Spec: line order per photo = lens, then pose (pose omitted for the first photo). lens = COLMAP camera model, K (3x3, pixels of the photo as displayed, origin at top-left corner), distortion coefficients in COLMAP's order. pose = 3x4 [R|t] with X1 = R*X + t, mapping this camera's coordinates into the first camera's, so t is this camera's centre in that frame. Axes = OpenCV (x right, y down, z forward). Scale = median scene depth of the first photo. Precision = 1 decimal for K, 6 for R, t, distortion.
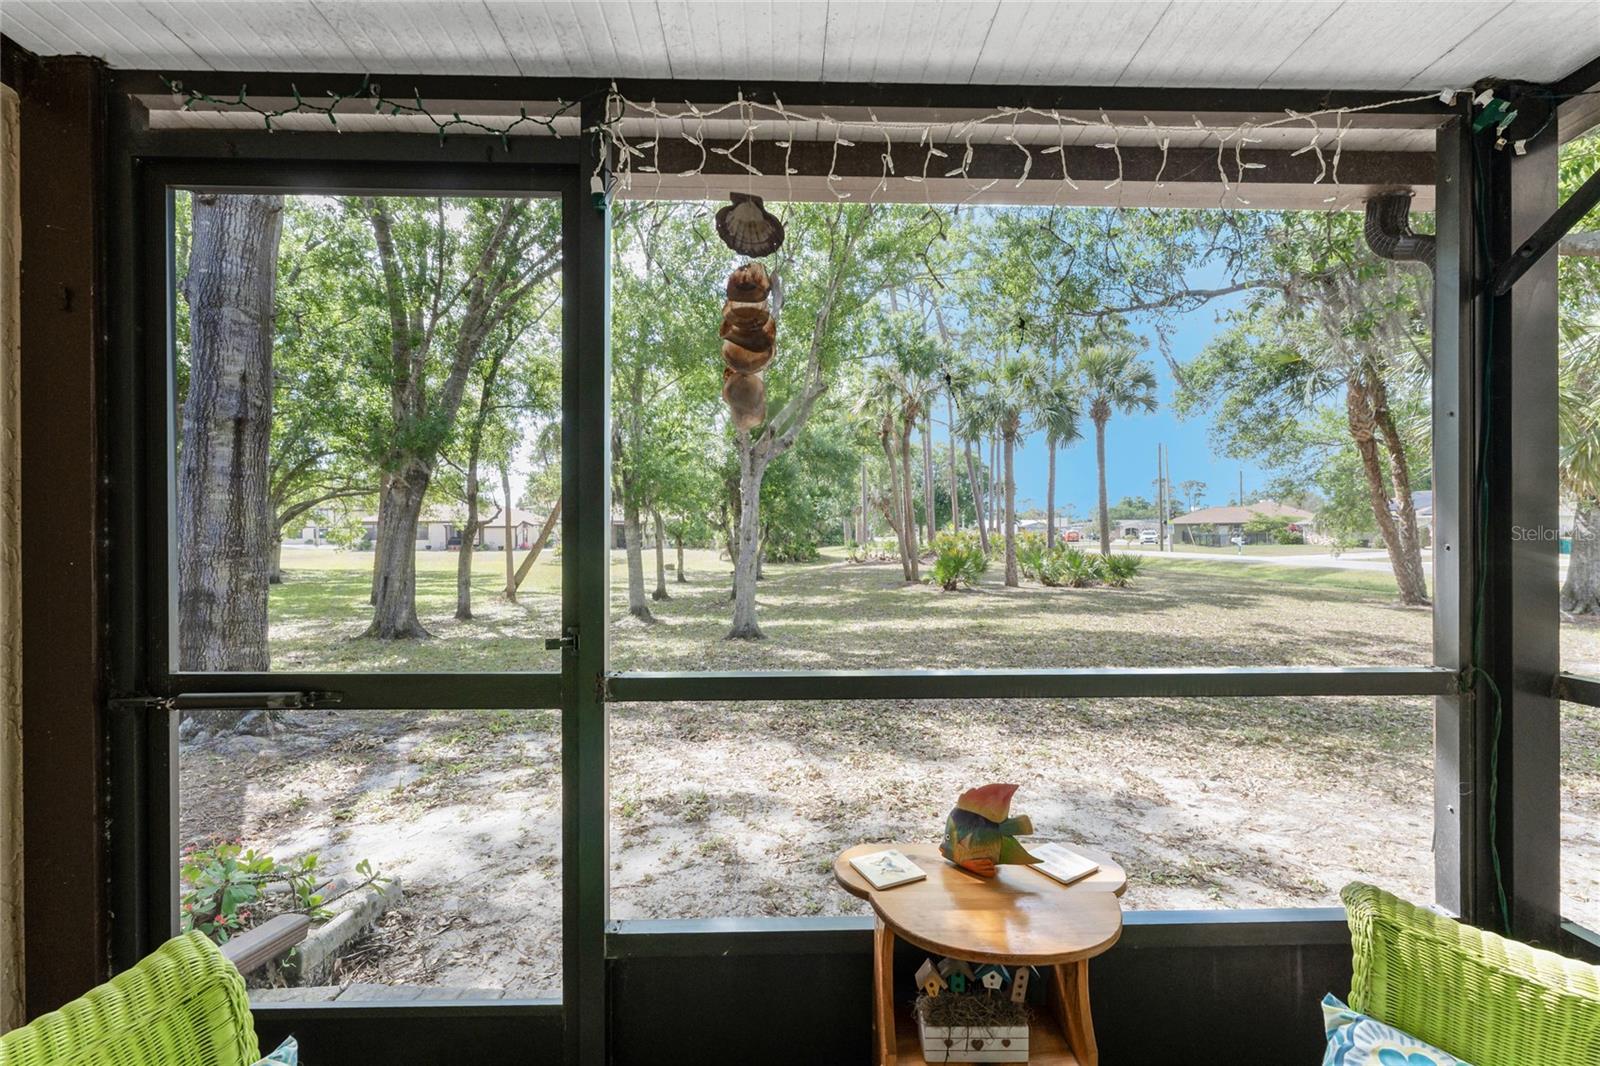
lens RADIAL K [[643.0, 0, 798.7], [0, 643.0, 537.6], [0, 0, 1]] dist [0.000226, 0.000386]
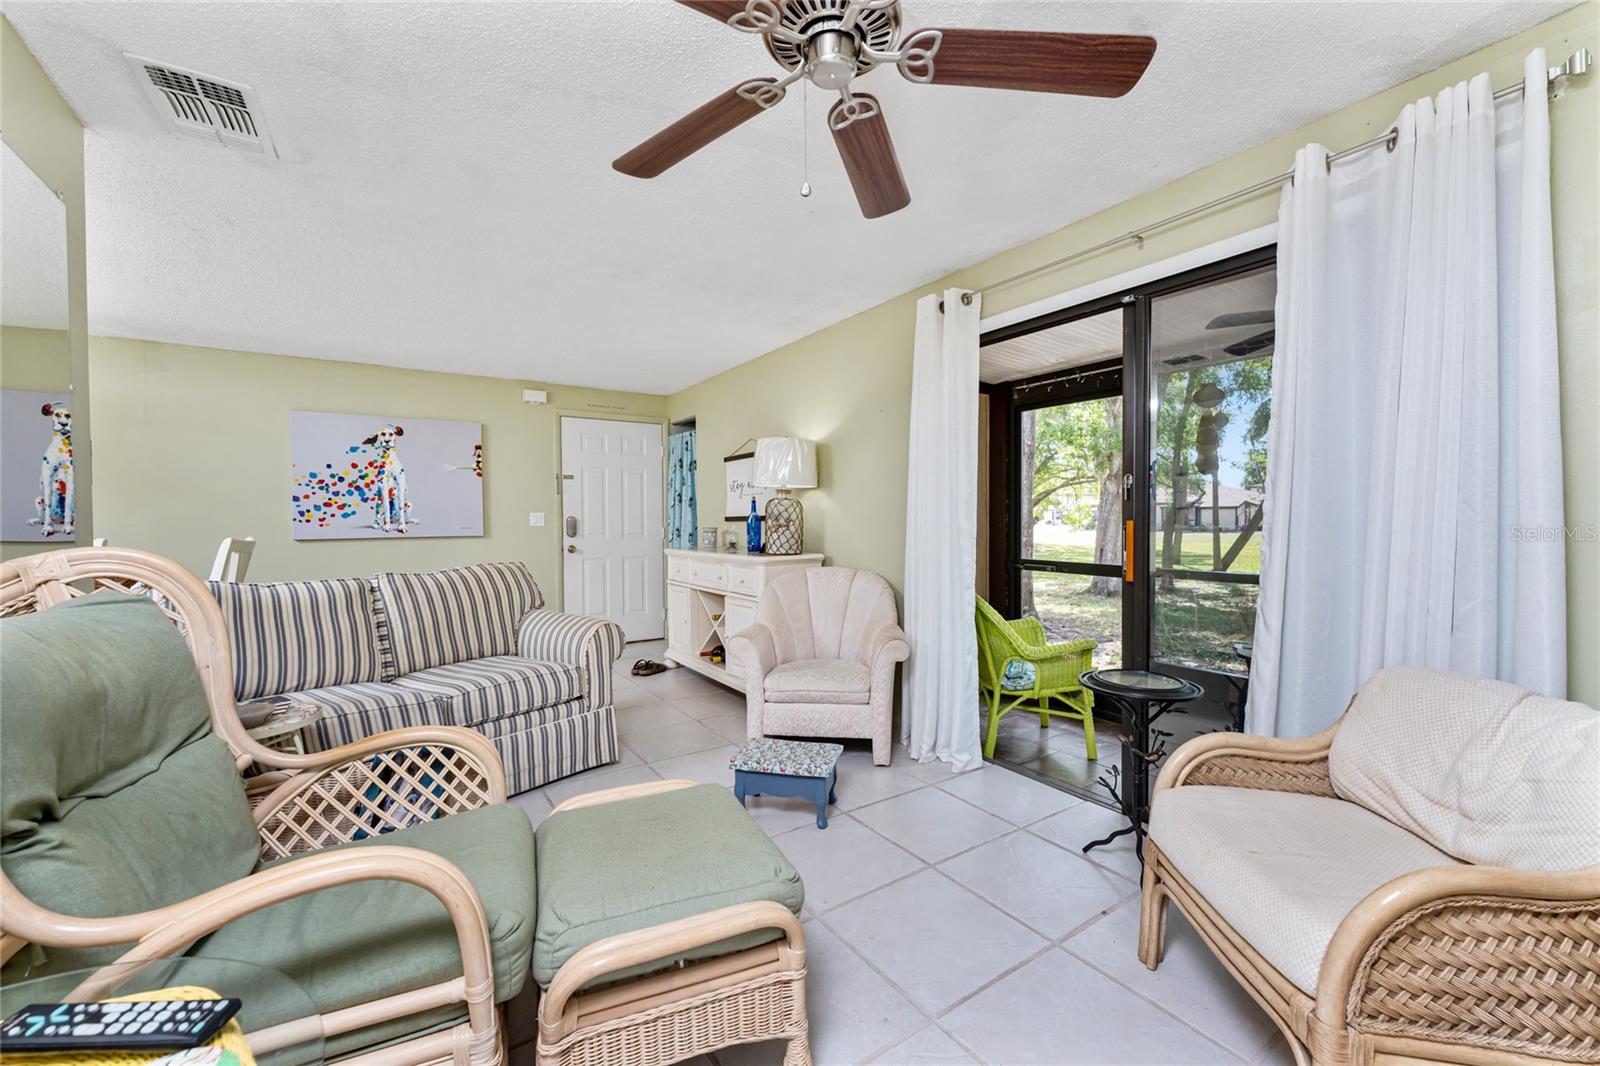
lens RADIAL K [[643.0, 0, 787.4], [0, 643.0, 530.9], [0, 0, 1]] dist [0.000226, 0.000386]
pose [[0.508982, 0.012403, -0.860688, 0.156145], [0.003453, 0.999859, 0.016450, 0.001514], [0.860770, -0.011345, 0.508867, -0.211670]]
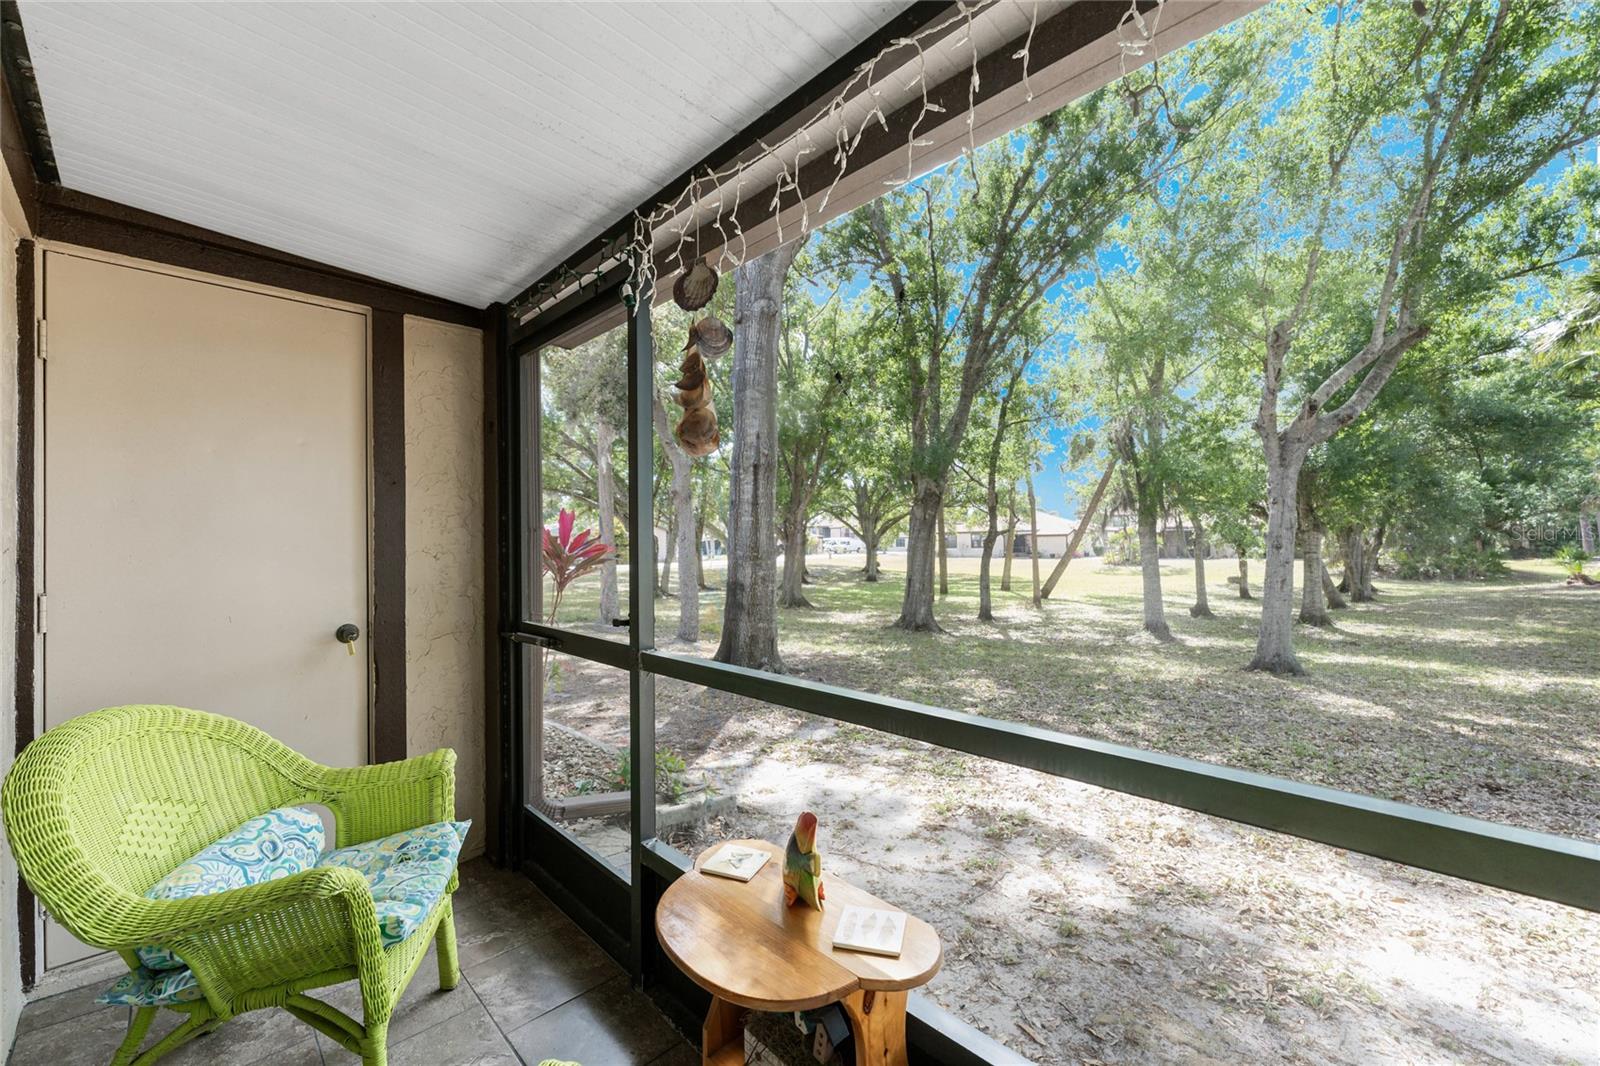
lens RADIAL K [[643.0, 0, 811.7], [0, 643.0, 543.0], [0, 0, 1]] dist [0.000226, 0.000386]
pose [[0.683332, -0.005506, -0.730087, 0.112220], [0.002815, 0.999984, -0.004907, -0.000394], [0.730103, 0.001298, 0.683336, 0.041906]]
